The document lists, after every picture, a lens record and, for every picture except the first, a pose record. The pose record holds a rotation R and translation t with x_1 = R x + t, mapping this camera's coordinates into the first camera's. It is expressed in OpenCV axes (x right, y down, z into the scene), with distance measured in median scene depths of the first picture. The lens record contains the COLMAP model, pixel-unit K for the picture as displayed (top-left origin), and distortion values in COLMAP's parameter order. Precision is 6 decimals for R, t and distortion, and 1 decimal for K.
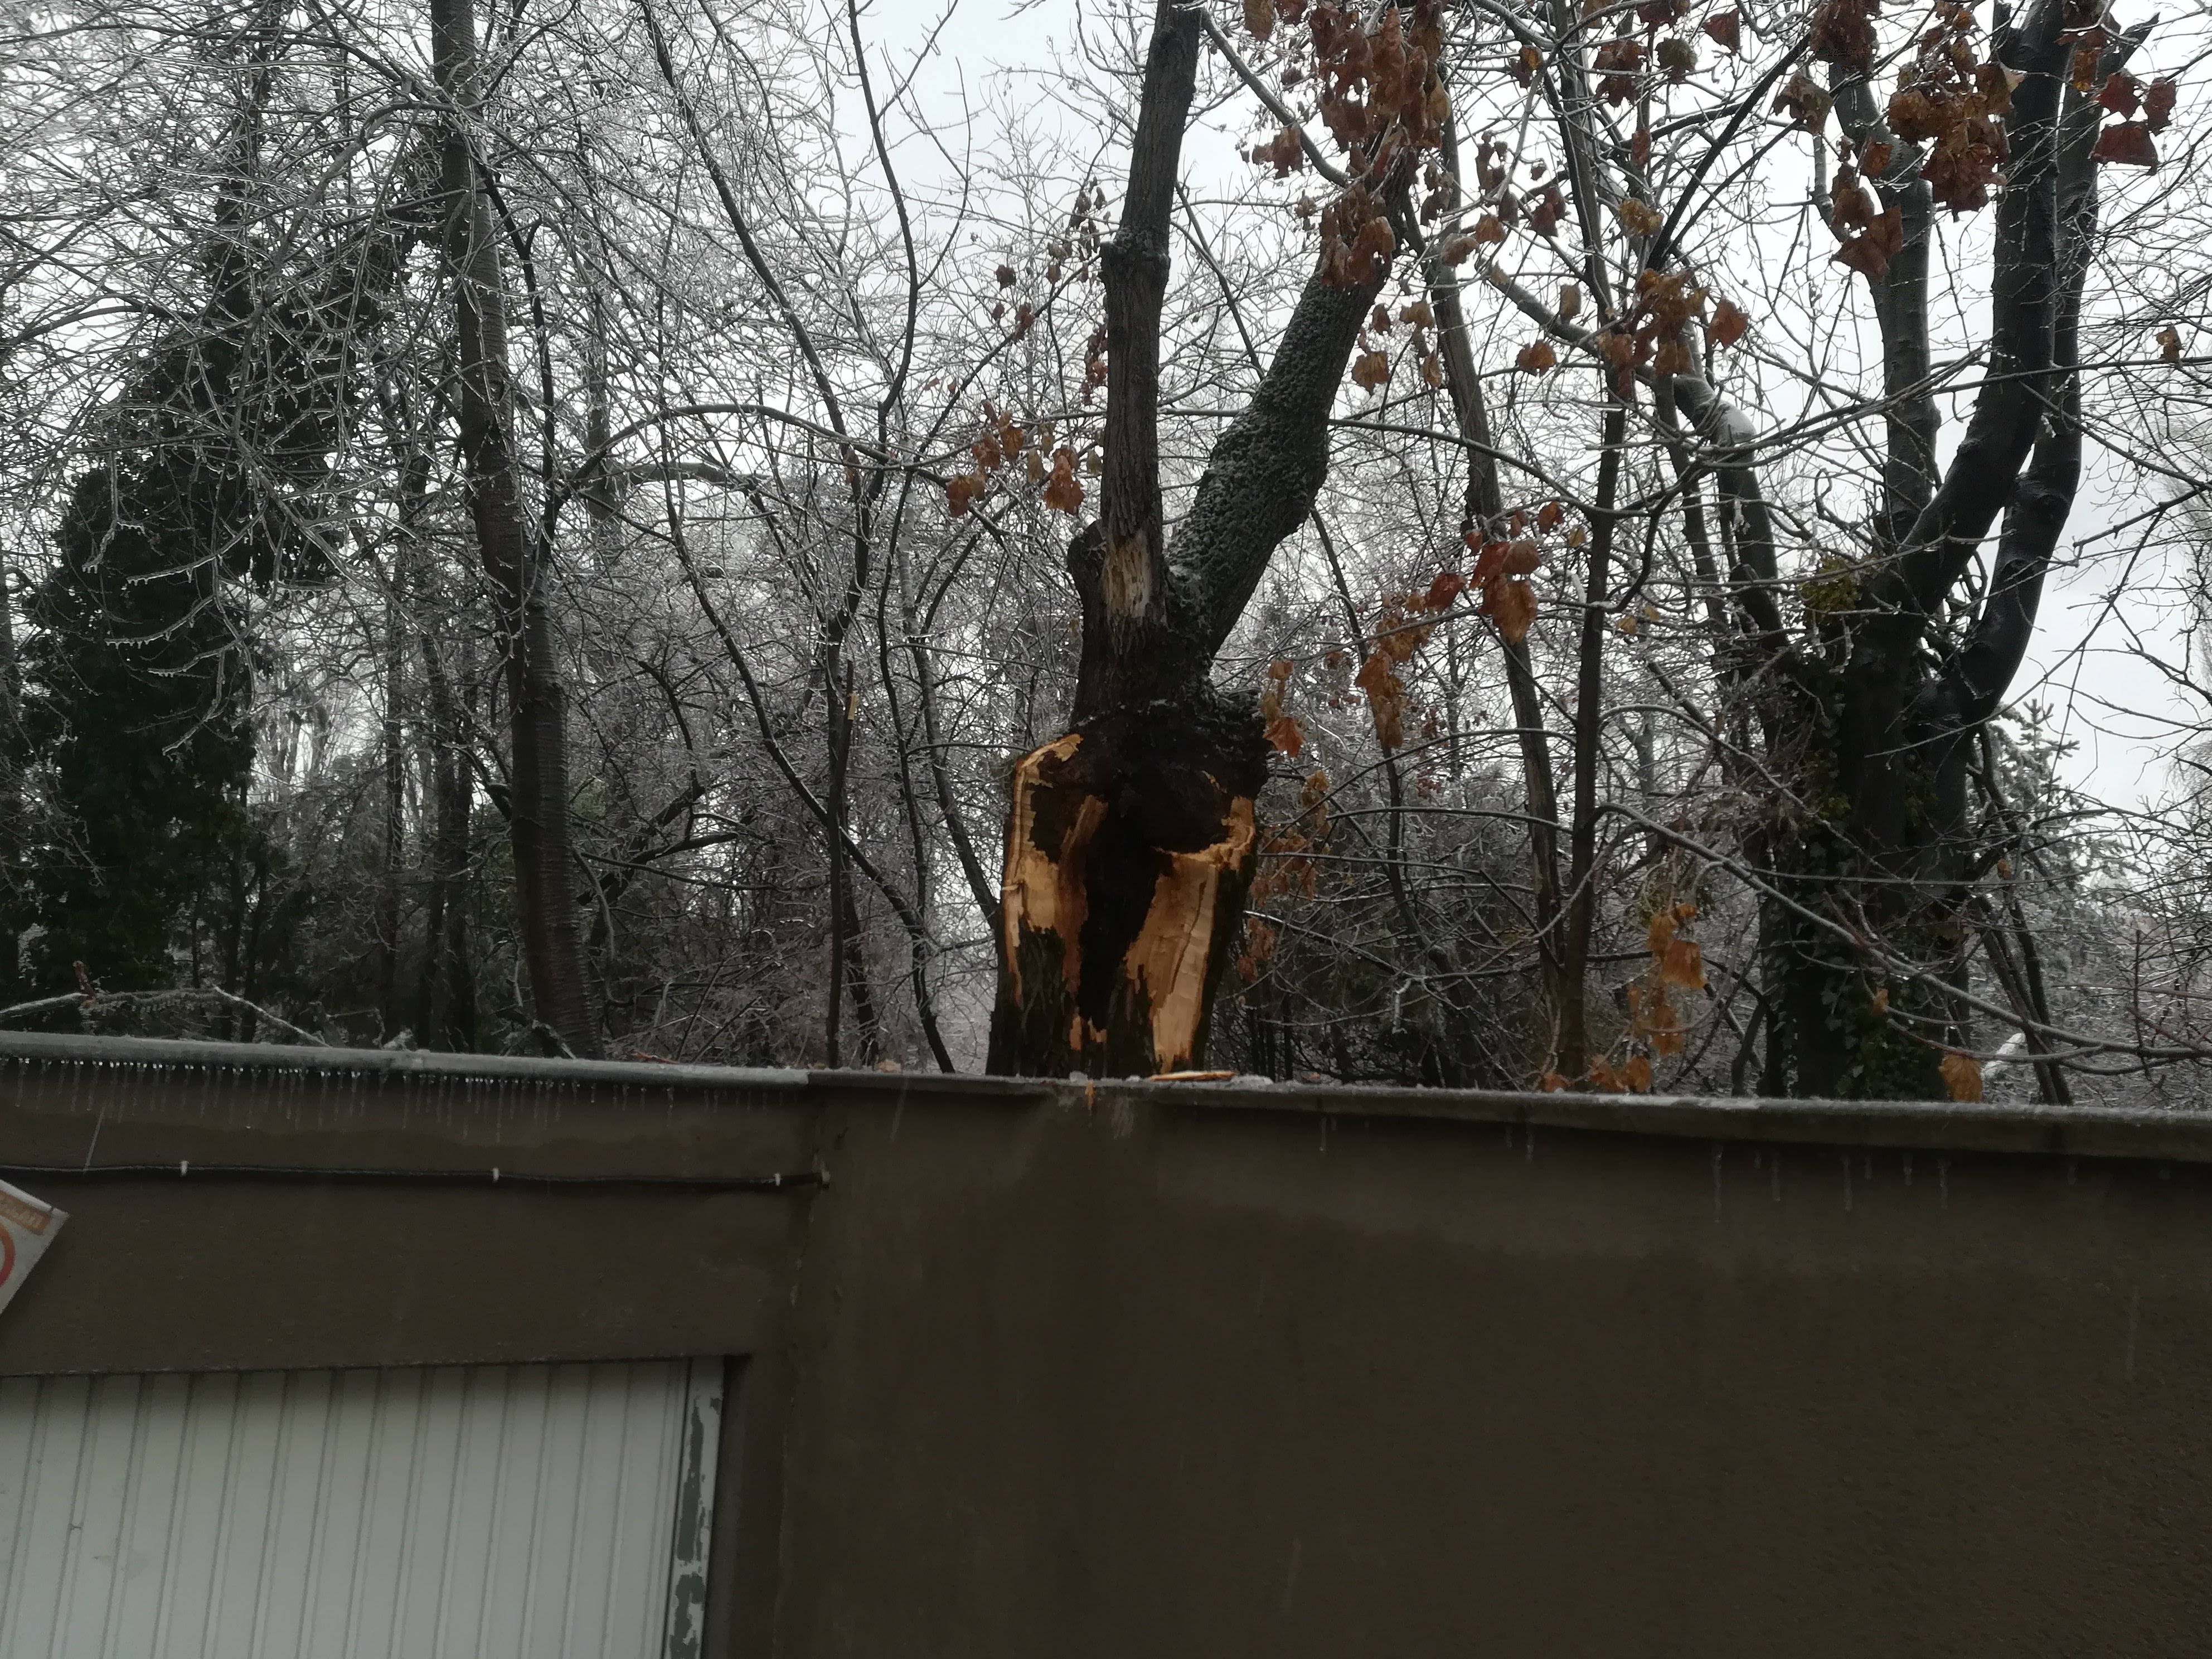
lens RADIAL K [[1683.2, 0, 1107.8], [0, 1683.2, 829.3], [0, 0, 1]] dist [0.029328, 0.001479]
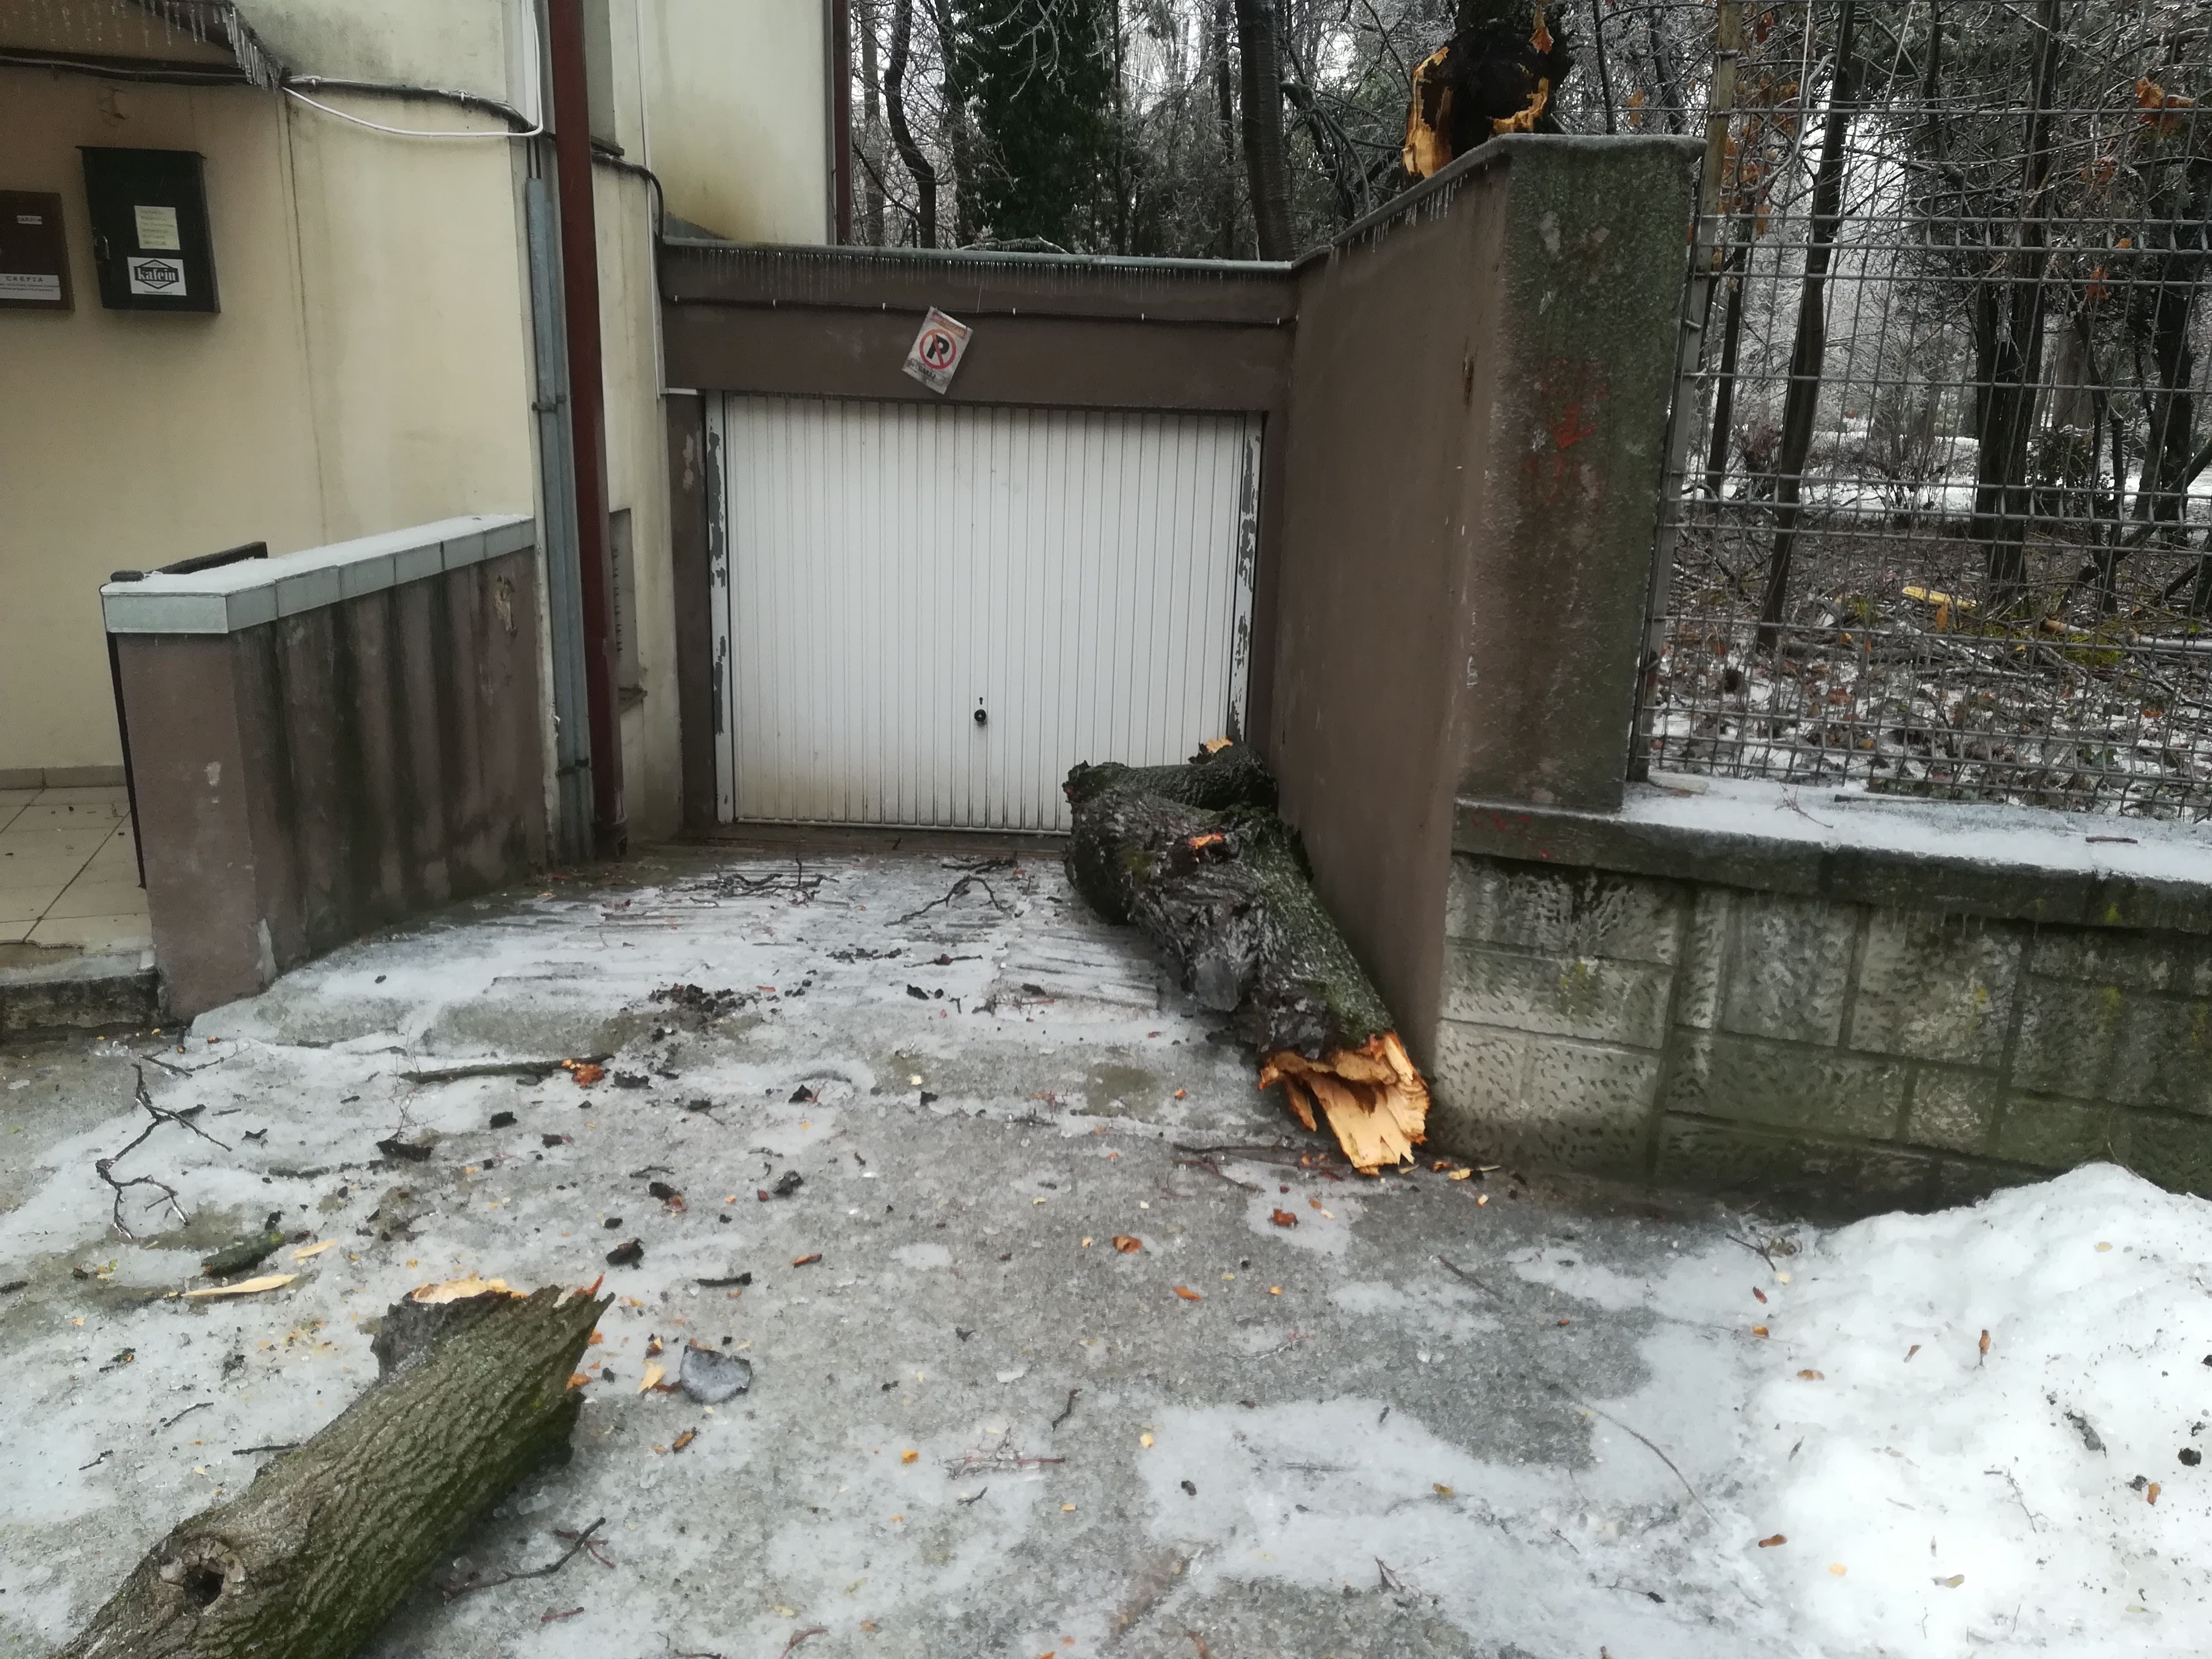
lens RADIAL K [[1683.2, 0, 1107.8], [0, 1683.2, 827.3], [0, 0, 1]] dist [0.029328, 0.001479]
pose [[0.874025, 0.114646, -0.472162, 0.617599], [0.081589, 0.923335, 0.375227, -0.000299], [0.478982, -0.366481, 0.797664, -0.861565]]
